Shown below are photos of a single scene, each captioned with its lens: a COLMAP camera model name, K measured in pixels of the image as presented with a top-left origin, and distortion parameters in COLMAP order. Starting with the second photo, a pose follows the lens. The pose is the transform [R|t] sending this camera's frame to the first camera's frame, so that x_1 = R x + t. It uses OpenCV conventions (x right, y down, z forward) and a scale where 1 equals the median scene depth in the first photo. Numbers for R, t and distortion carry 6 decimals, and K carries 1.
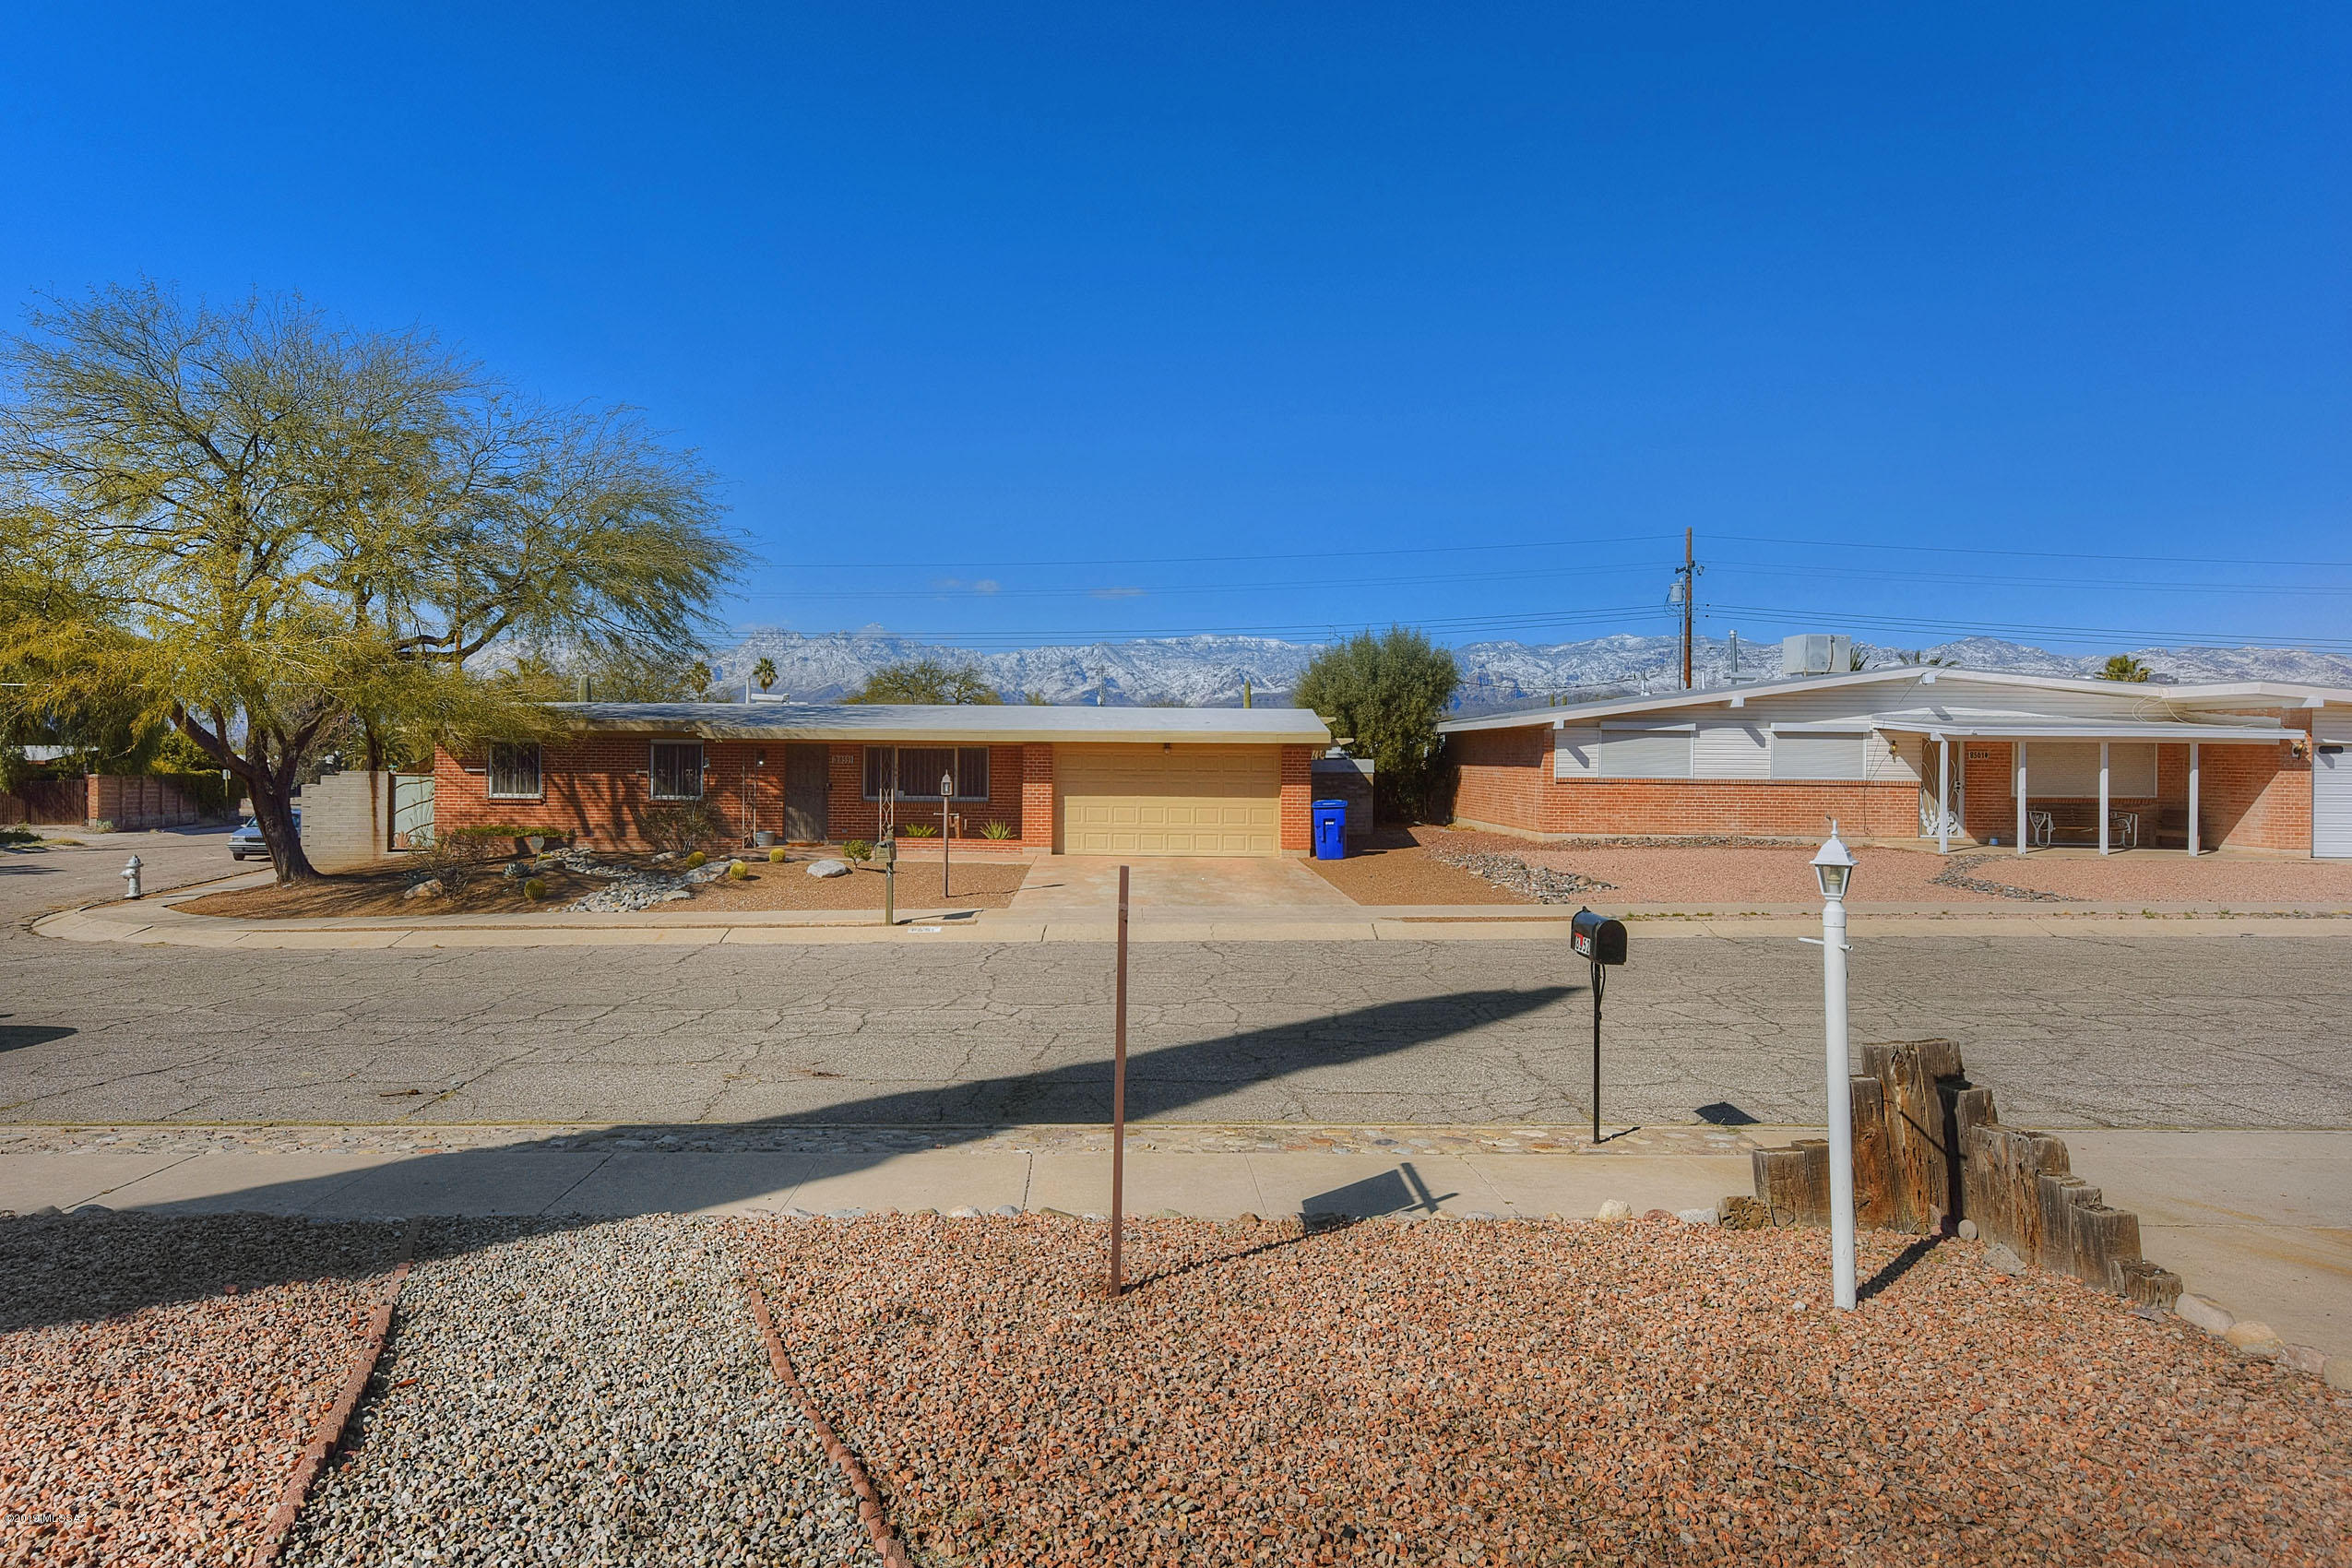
lens RADIAL K [[1349.3, 0, 1133.3], [0, 1349.3, 777.1], [0, 0, 1]] dist [0.011963, -0.003263]
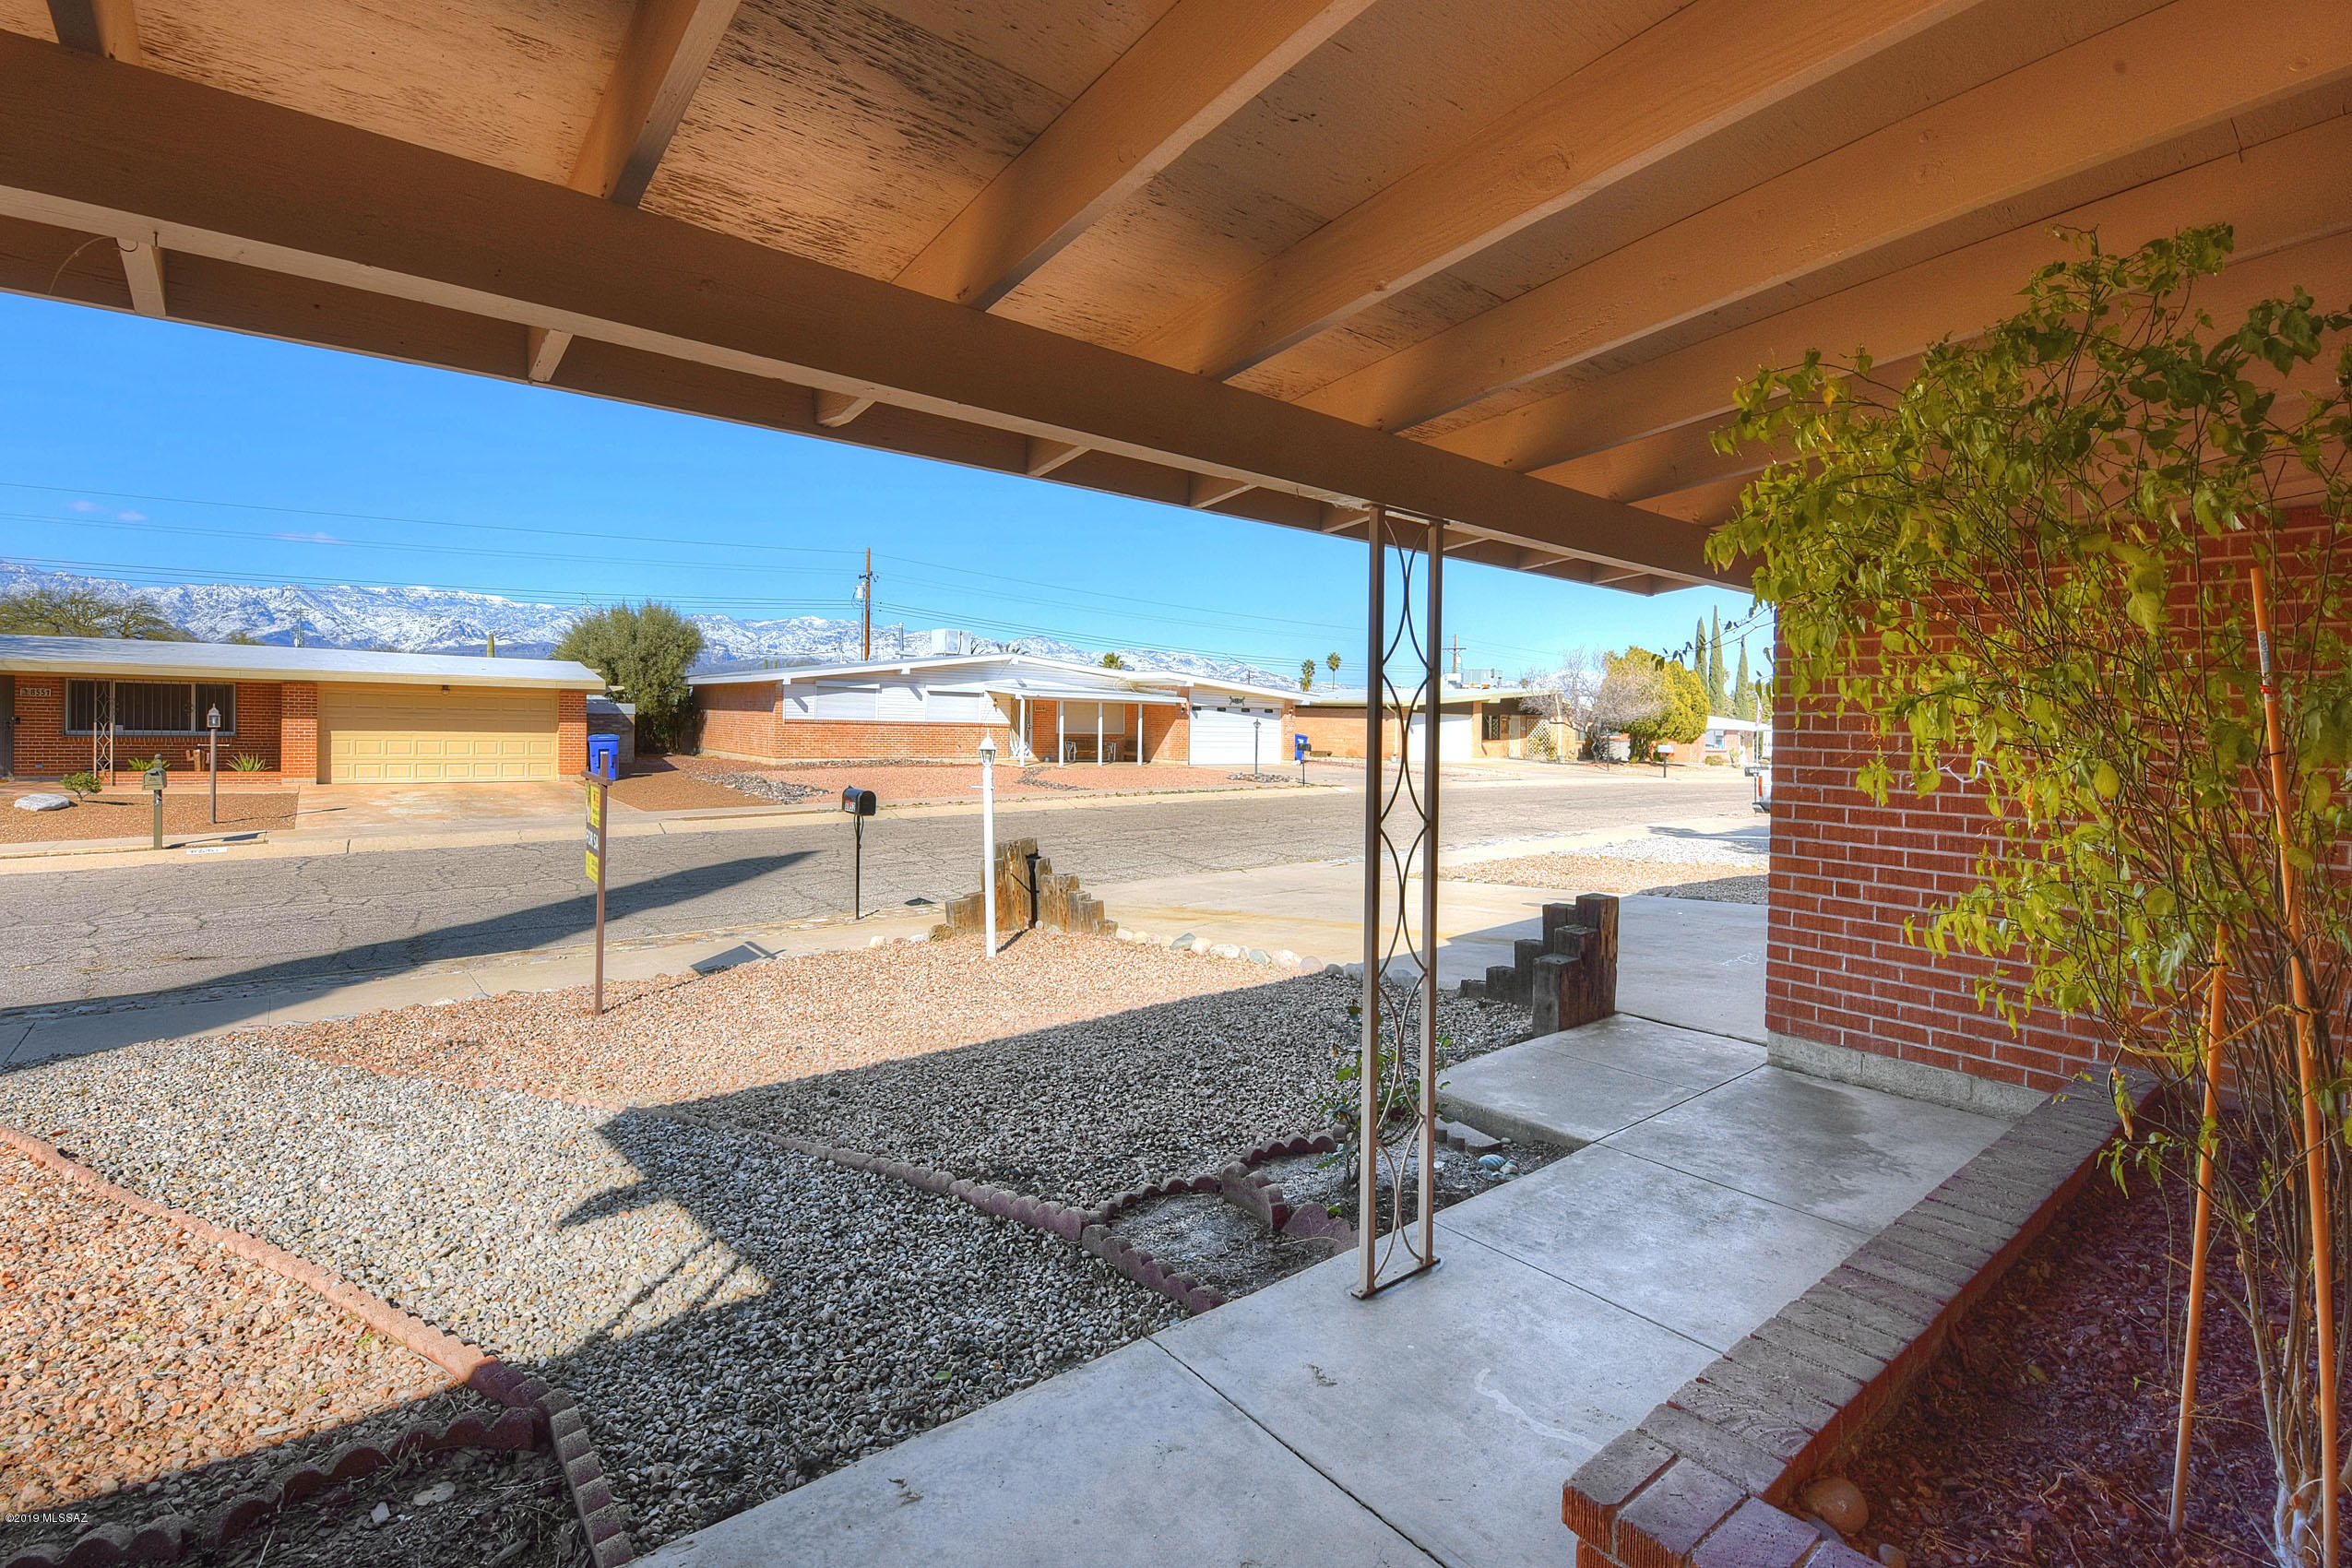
lens RADIAL K [[1025.9, 0, 1187.3], [0, 1025.9, 764.0], [0, 0, 1]] dist [0.001088, -0.009651]
pose [[0.763258, -0.016305, 0.645888, -0.060082], [-0.008550, 0.999339, 0.035332, 0.006253], [-0.646037, -0.032490, 0.762614, -0.090981]]
